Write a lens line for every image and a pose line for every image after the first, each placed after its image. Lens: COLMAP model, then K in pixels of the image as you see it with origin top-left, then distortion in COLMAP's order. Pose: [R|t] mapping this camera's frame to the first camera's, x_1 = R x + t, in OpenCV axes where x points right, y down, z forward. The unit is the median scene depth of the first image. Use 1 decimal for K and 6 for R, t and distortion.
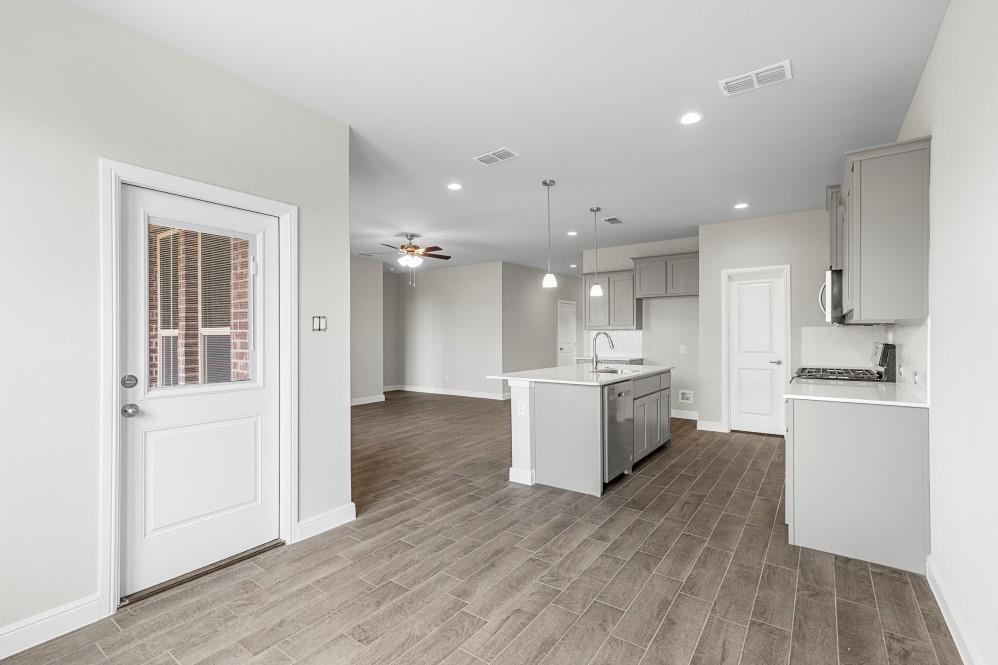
lens RADIAL K [[447.5, 0, 499.0], [0, 447.5, 332.5], [0, 0, 1]] dist [0.000302, 0.000296]
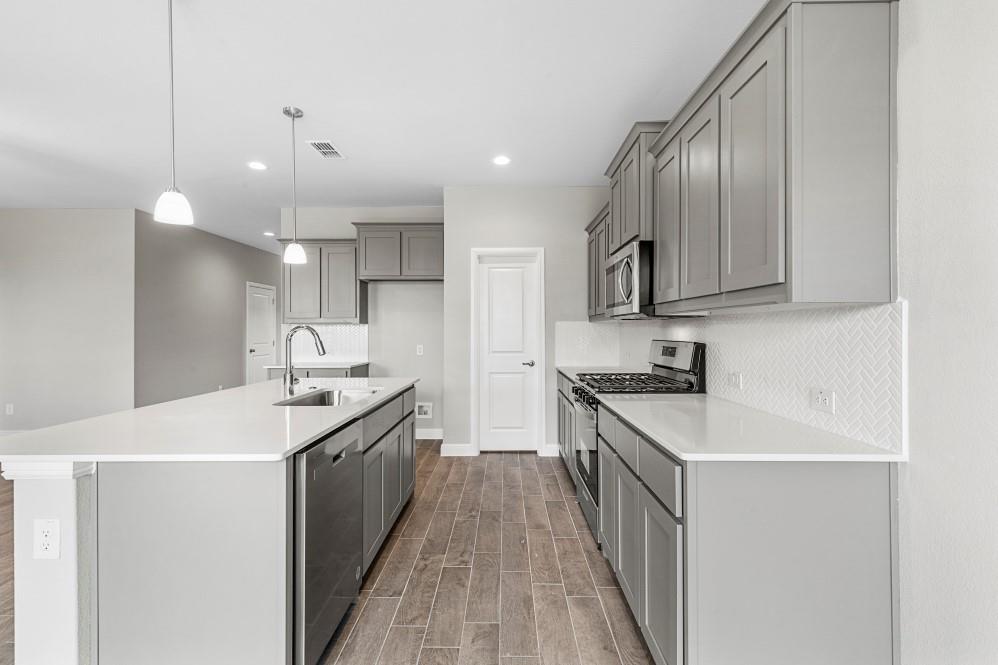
lens RADIAL K [[449.1, 0, 500.9], [0, 449.1, 325.9], [0, 0, 1]] dist [0.013308, 0.000021]
pose [[0.816494, 0.005932, 0.577324, 0.099524], [-0.002881, 0.999977, -0.006200, 0.001573], [-0.577347, 0.003399, 0.816492, 0.372403]]
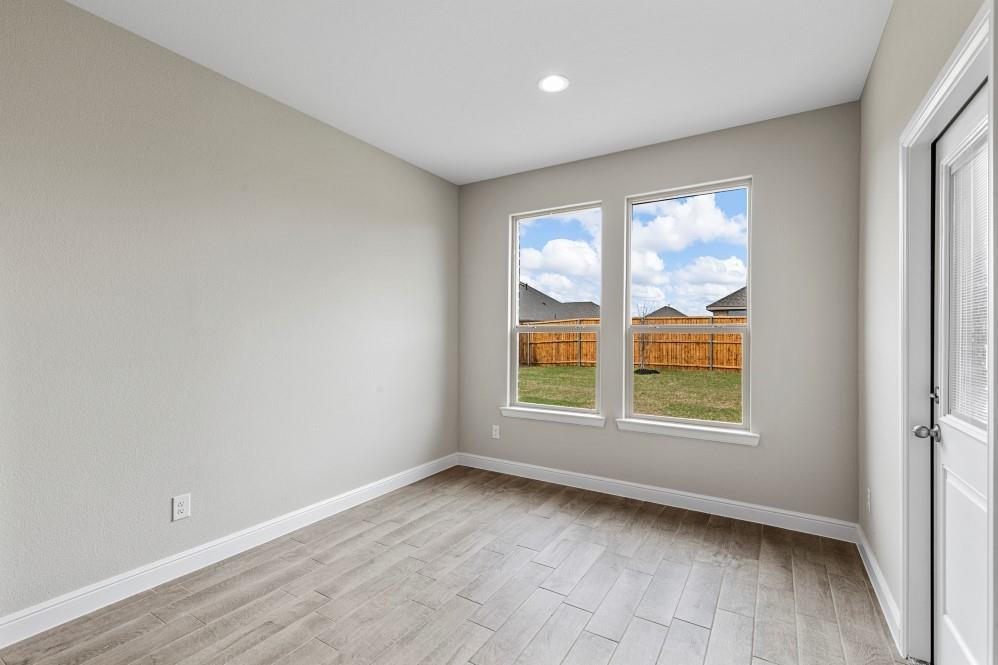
lens RADIAL K [[447.5, 0, 499.0], [0, 447.5, 332.5], [0, 0, 1]] dist [0.000302, 0.000296]
pose [[-0.997495, 0.000650, -0.070728, -0.008858], [0.000908, 0.999993, -0.003615, 0.001946], [0.070726, -0.003671, -0.997489, 0.718676]]
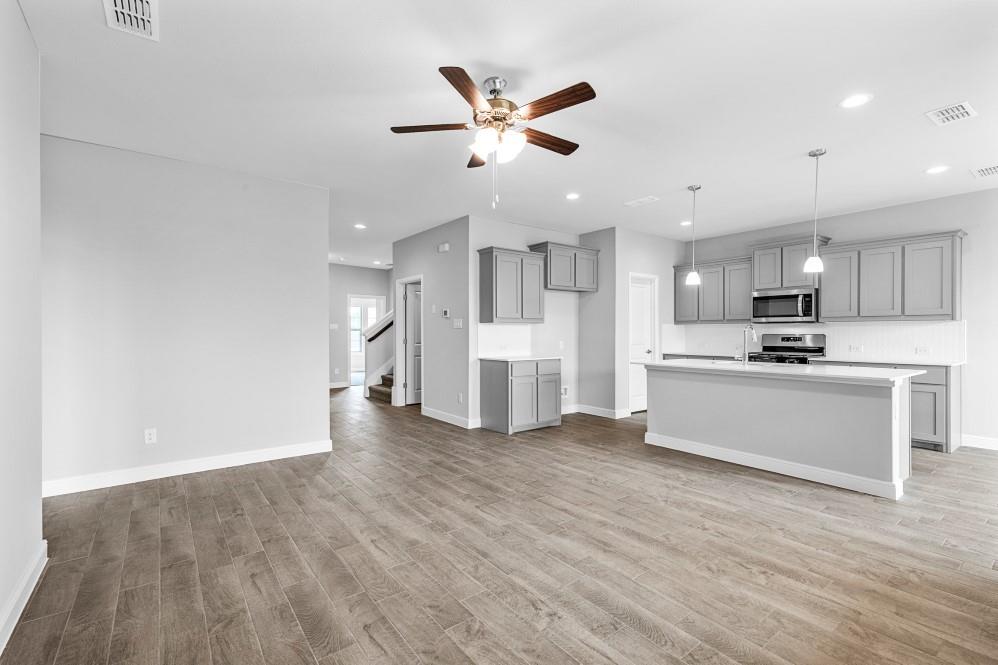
lens RADIAL K [[447.5, 0, 499.0], [0, 447.5, 332.5], [0, 0, 1]] dist [0.000302, 0.000296]
pose [[0.291906, -0.000149, 0.956447, -0.753501], [-0.005607, 0.999983, 0.001868, 0.013121], [-0.956431, -0.005908, 0.291900, 1.105199]]
